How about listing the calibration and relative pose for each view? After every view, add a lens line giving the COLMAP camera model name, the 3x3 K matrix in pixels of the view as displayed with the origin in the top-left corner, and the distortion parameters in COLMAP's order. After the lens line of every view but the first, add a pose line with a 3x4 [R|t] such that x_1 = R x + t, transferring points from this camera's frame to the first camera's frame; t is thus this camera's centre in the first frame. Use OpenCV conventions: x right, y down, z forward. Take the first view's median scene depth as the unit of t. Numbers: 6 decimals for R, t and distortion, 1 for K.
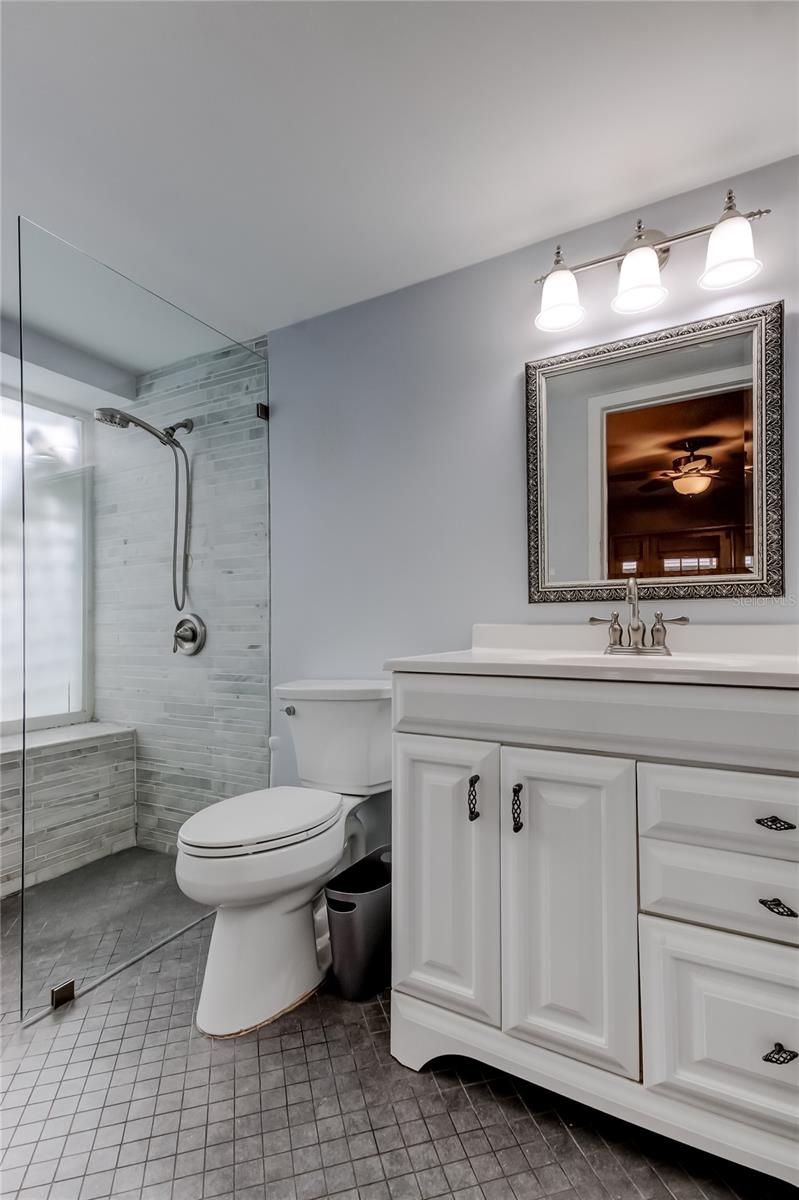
lens RADIAL K [[571.2, 0, 345.0], [0, 571.2, 622.2], [0, 0, 1]] dist [0.020411, 0.000772]
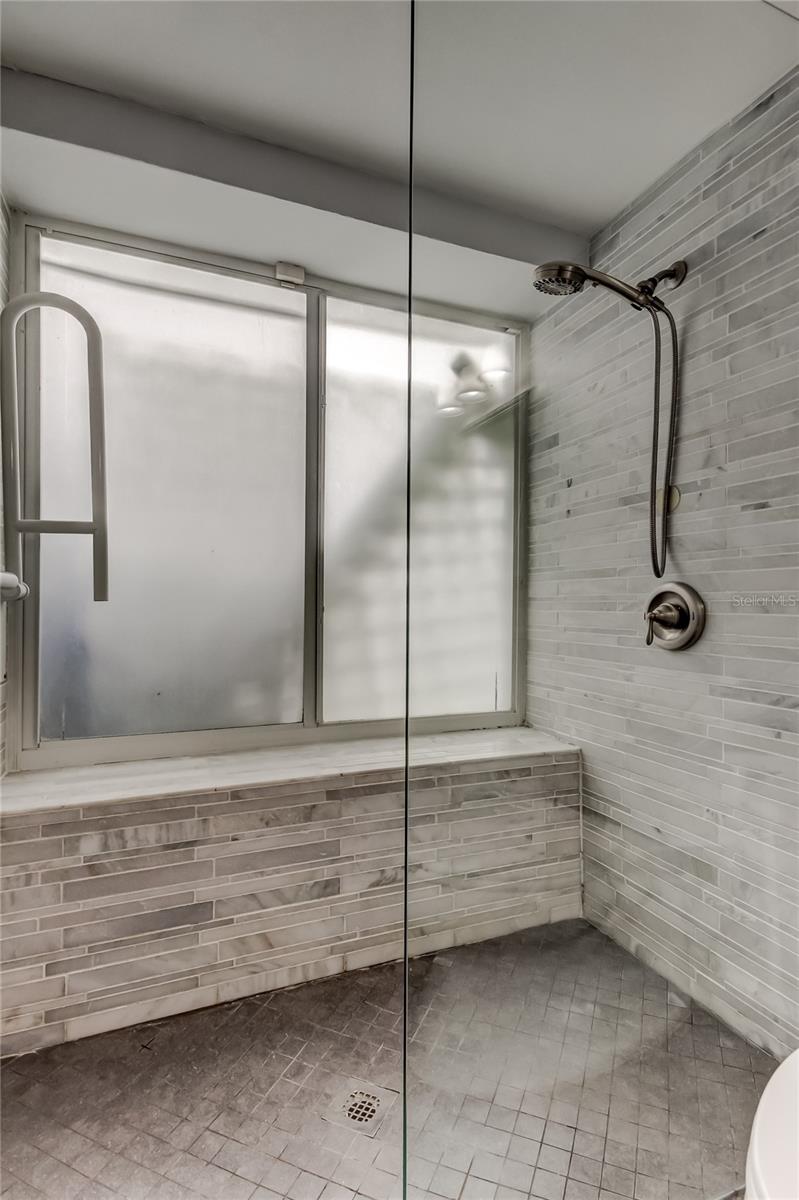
lens RADIAL K [[571.2, 0, 393.7], [0, 571.2, 601.5], [0, 0, 1]] dist [0.020411, 0.000772]
pose [[0.805104, 0.010736, -0.593036, -0.149522], [-0.007822, 0.999941, 0.007484, 0.003540], [0.593082, -0.001386, 0.805141, 0.328066]]
